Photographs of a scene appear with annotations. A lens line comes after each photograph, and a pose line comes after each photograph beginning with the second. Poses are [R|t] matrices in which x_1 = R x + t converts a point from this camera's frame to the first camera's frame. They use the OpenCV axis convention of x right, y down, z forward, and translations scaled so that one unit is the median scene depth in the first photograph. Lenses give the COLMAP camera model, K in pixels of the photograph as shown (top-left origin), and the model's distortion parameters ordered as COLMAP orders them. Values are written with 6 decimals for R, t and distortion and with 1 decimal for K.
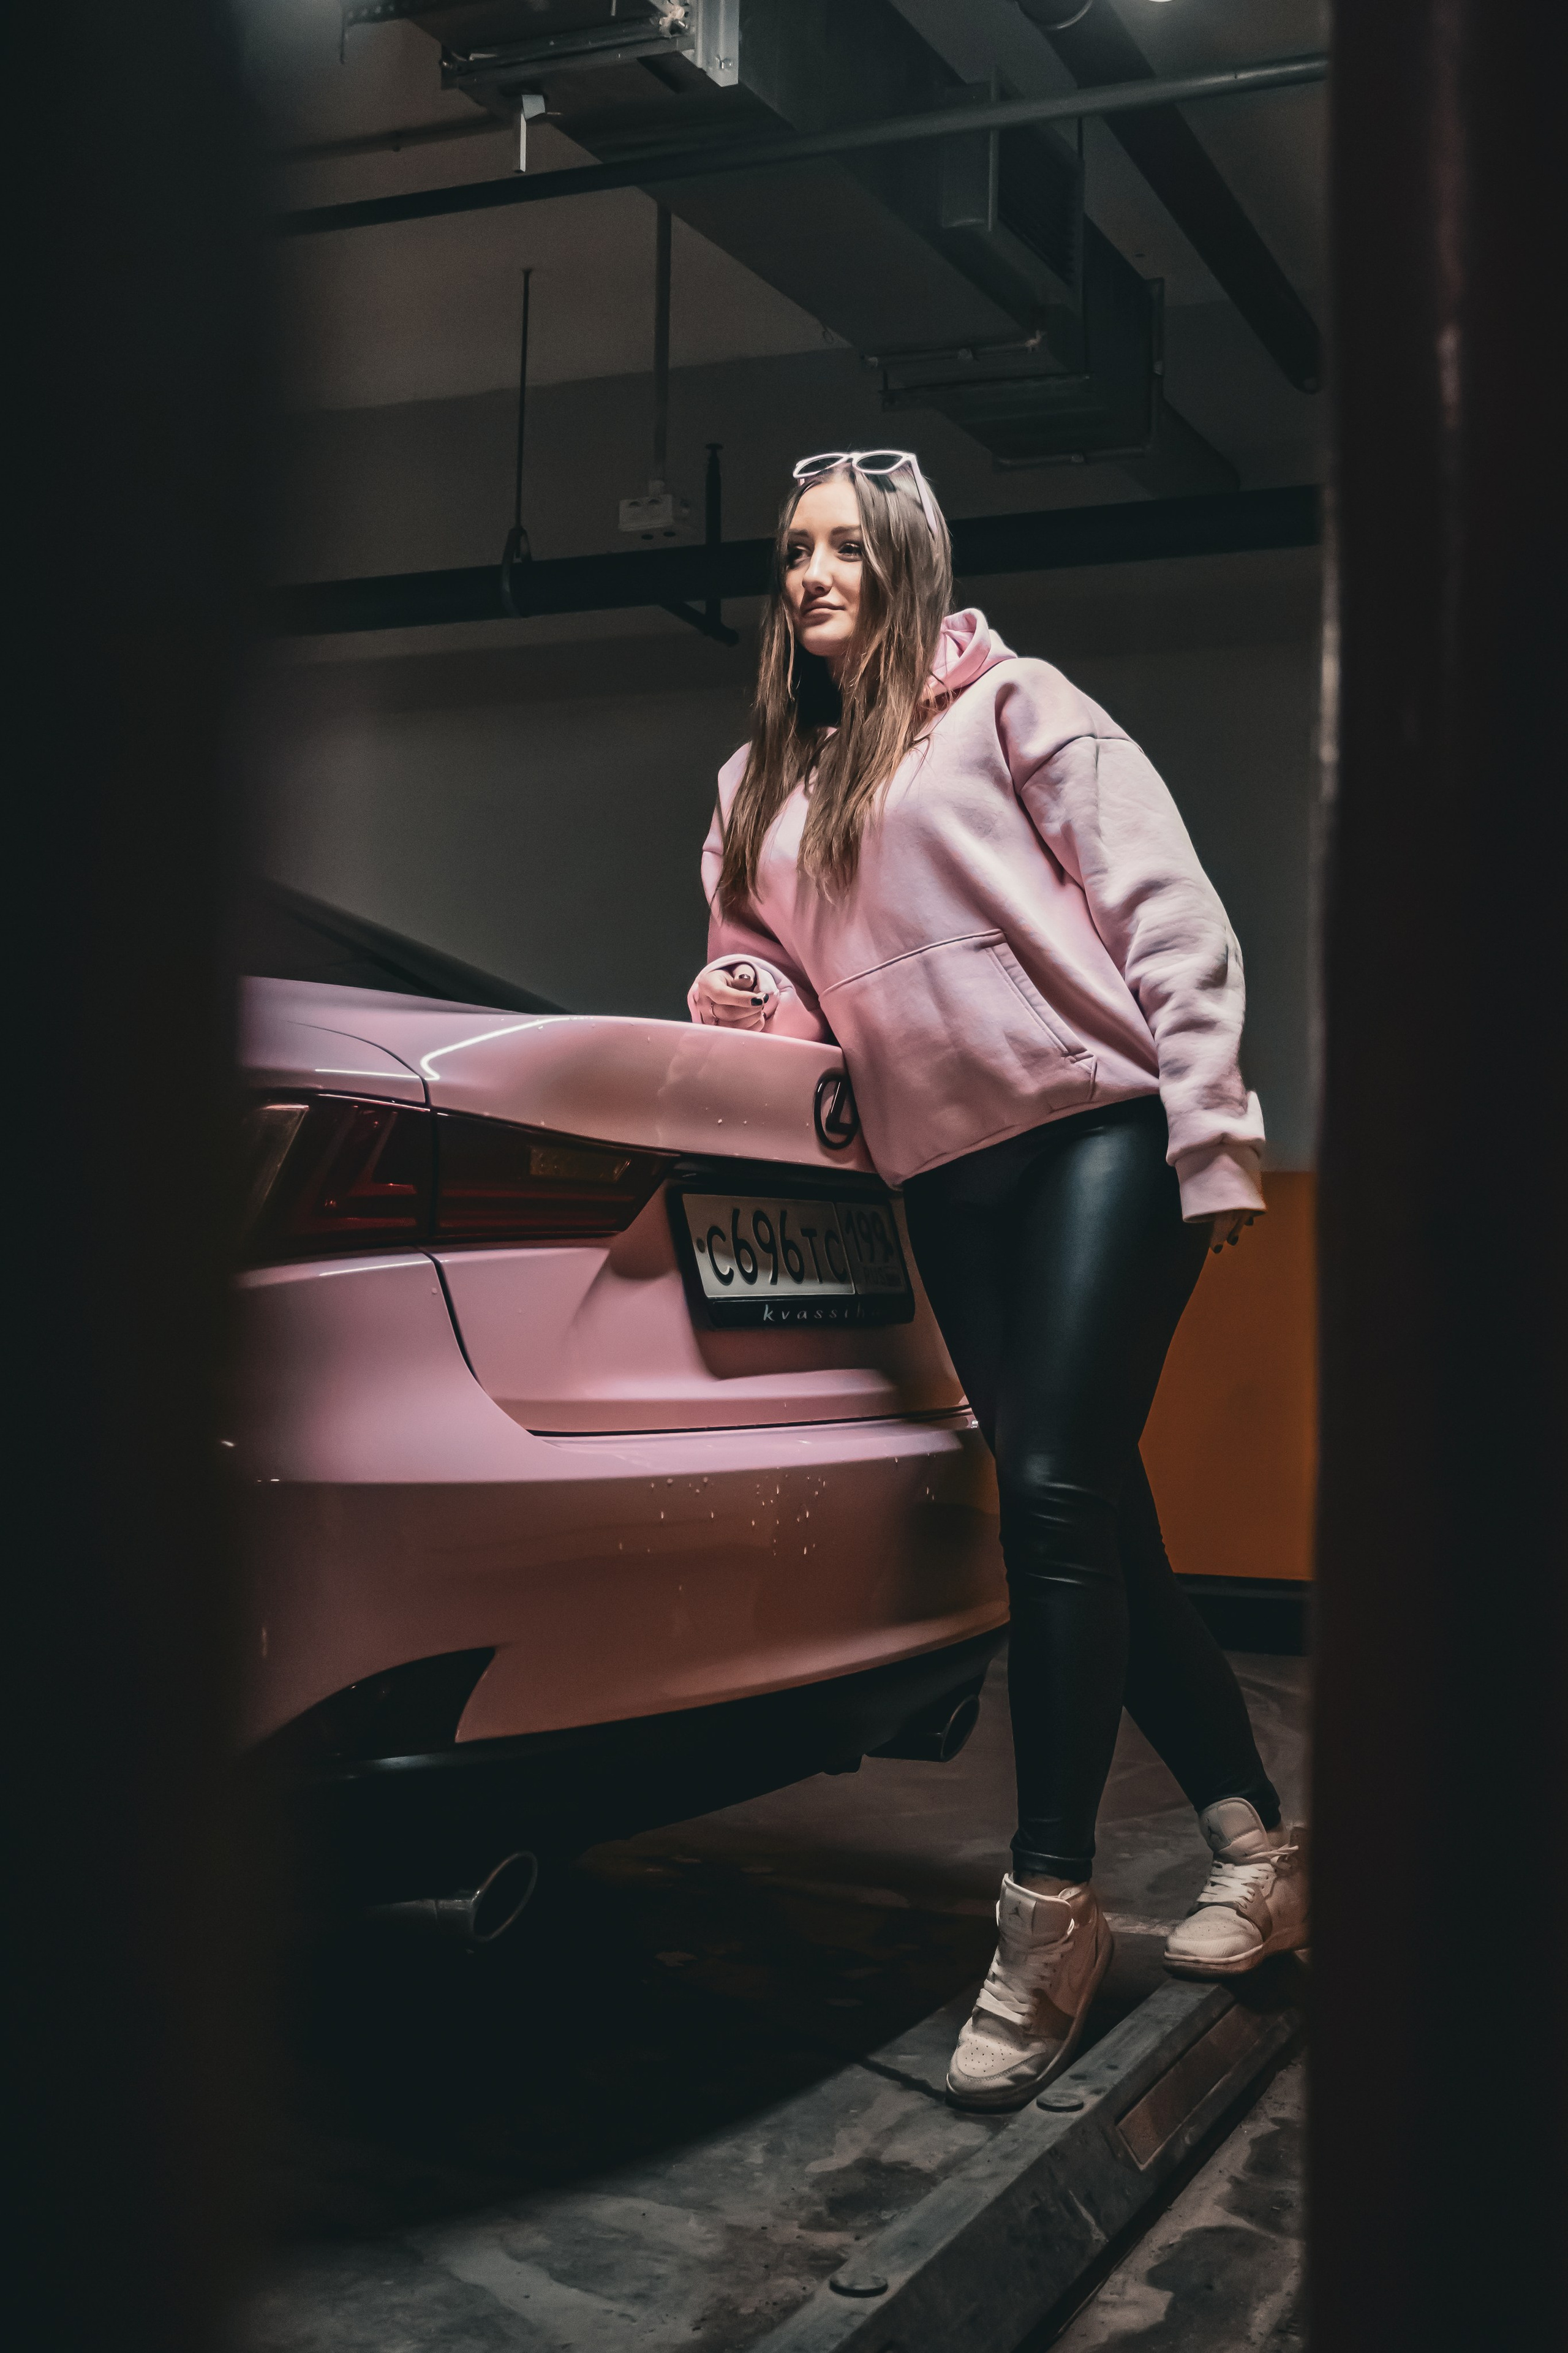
lens RADIAL K [[3081.4, 0, 784.0], [0, 3081.4, 1176.5], [0, 0, 1]] dist [0.059891, 0.002530]
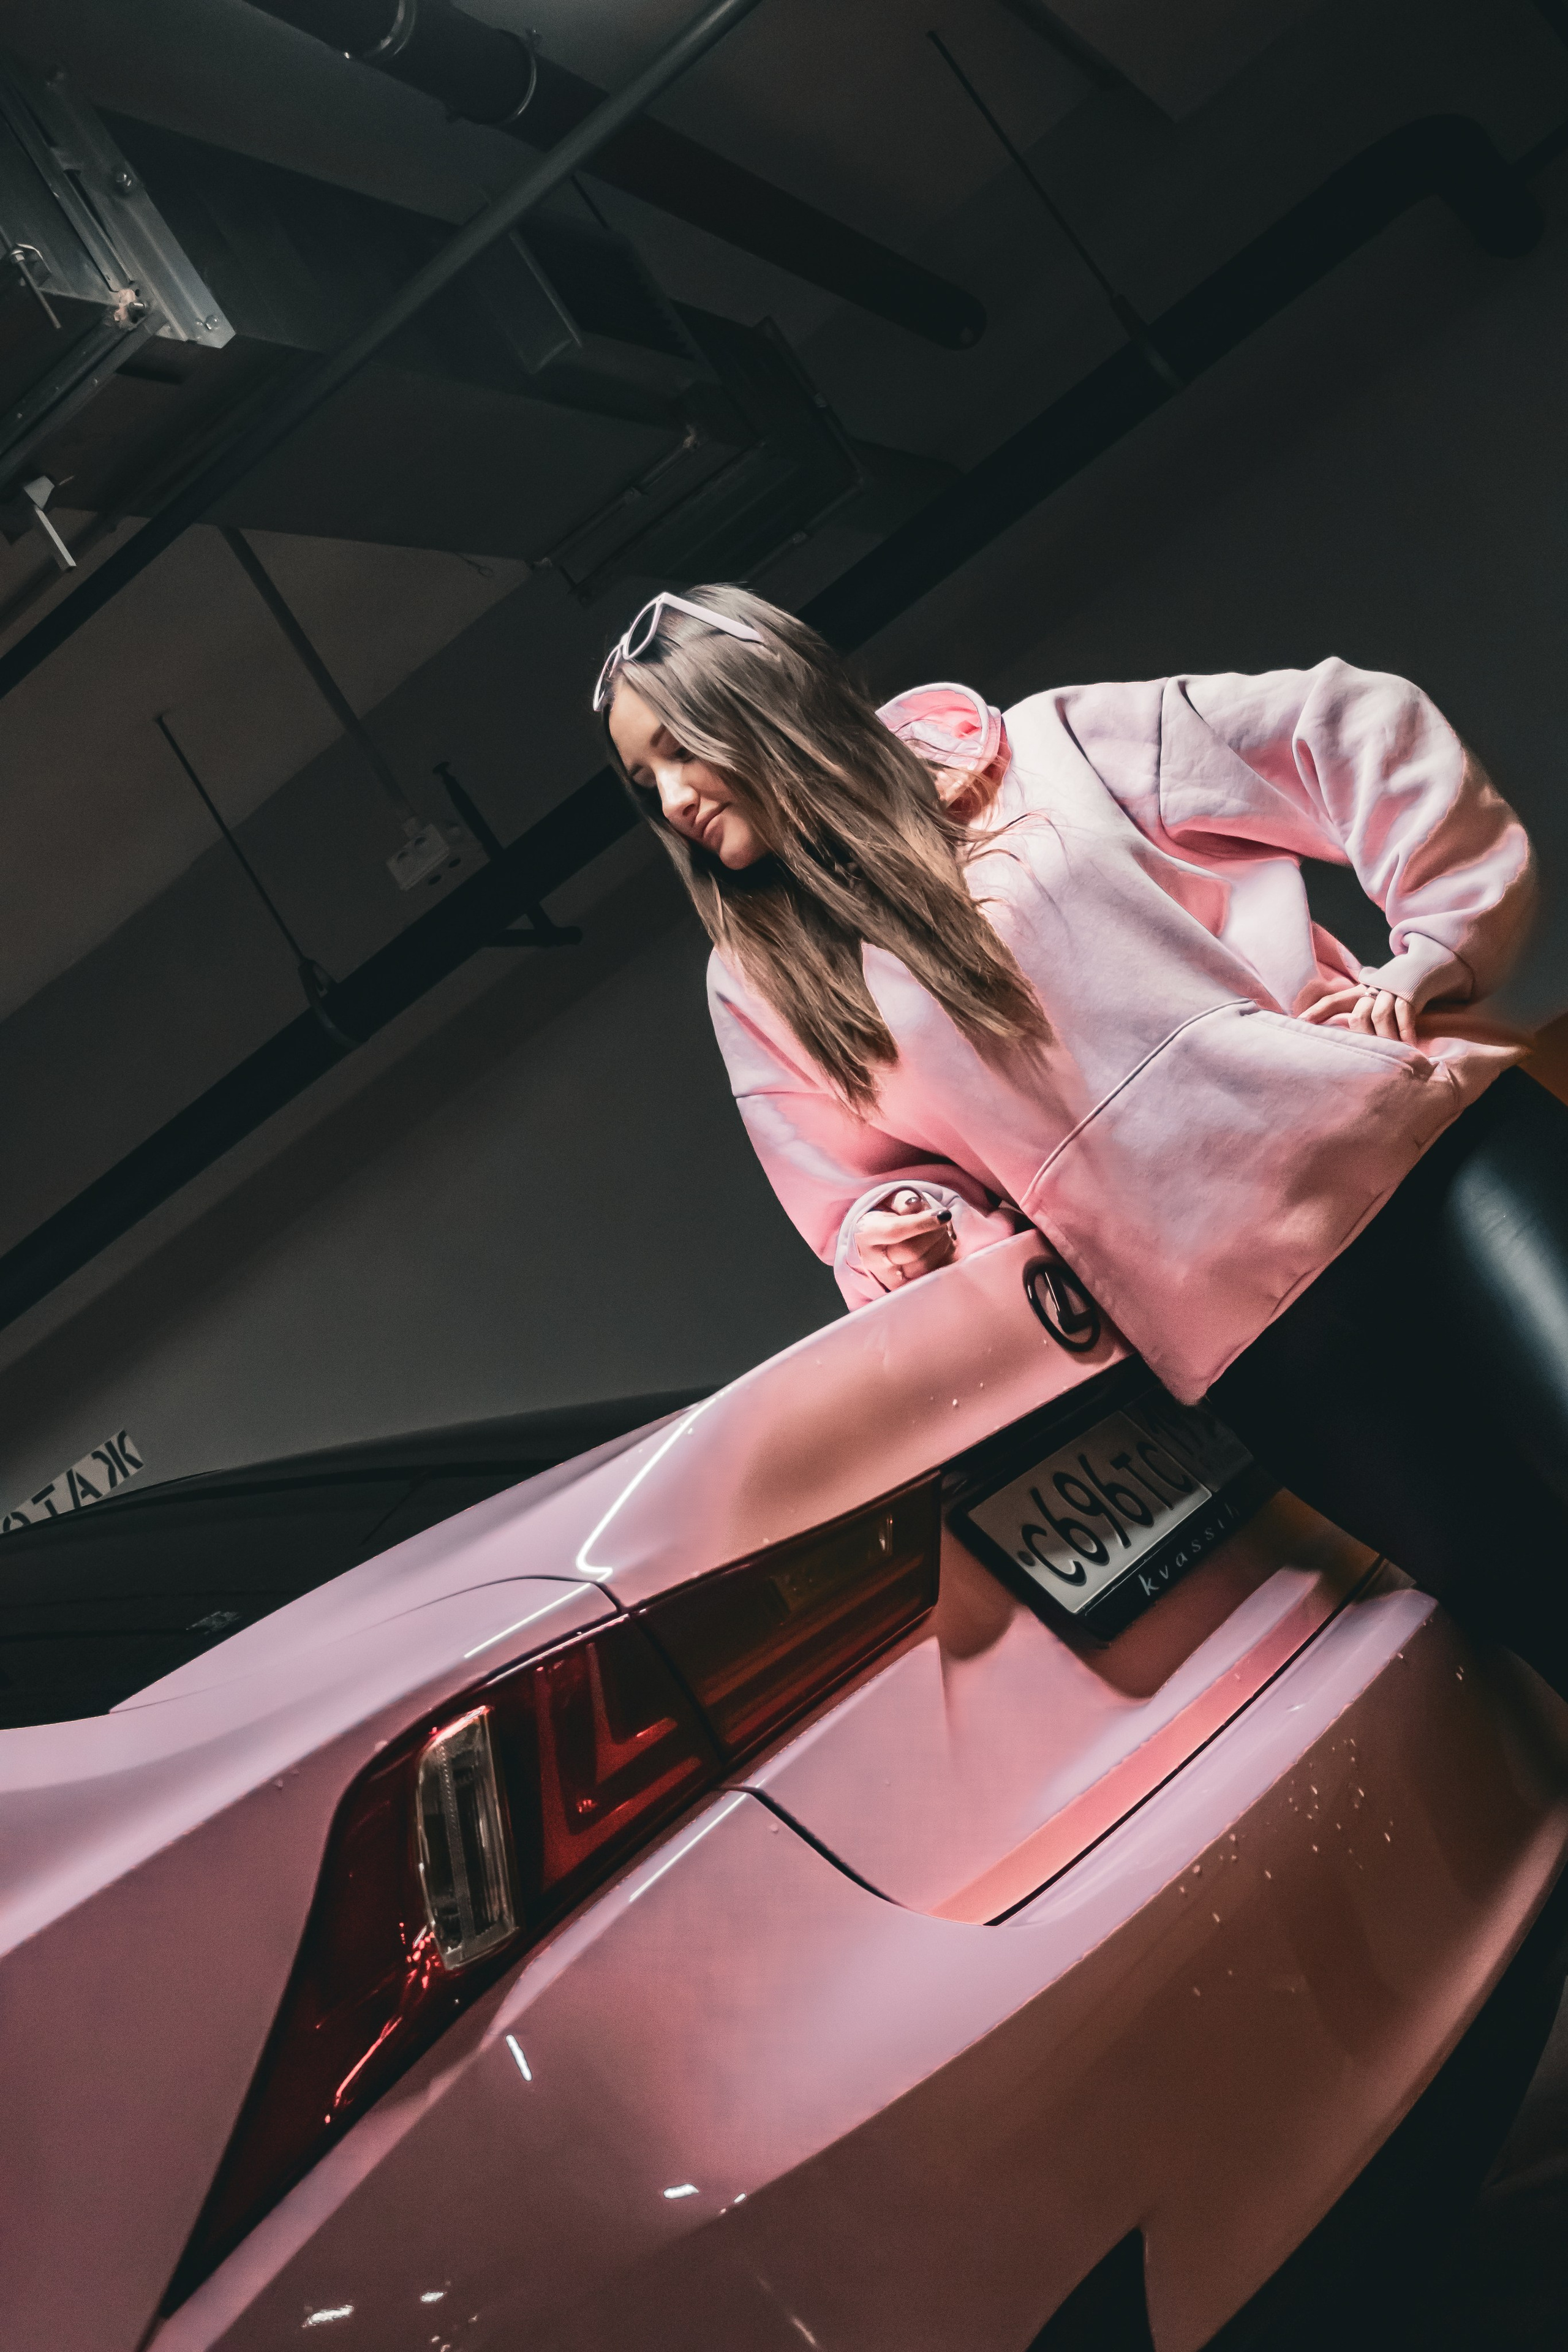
lens RADIAL K [[3135.8, 0, 784.0], [0, 3135.8, 1176.0], [0, 0, 1]] dist [0.029994, 0.016892]
pose [[0.834794, -0.550417, 0.012660, -0.032024], [0.549494, 0.831522, -0.081411, -0.022595], [0.034283, 0.074918, 0.996600, 0.227870]]
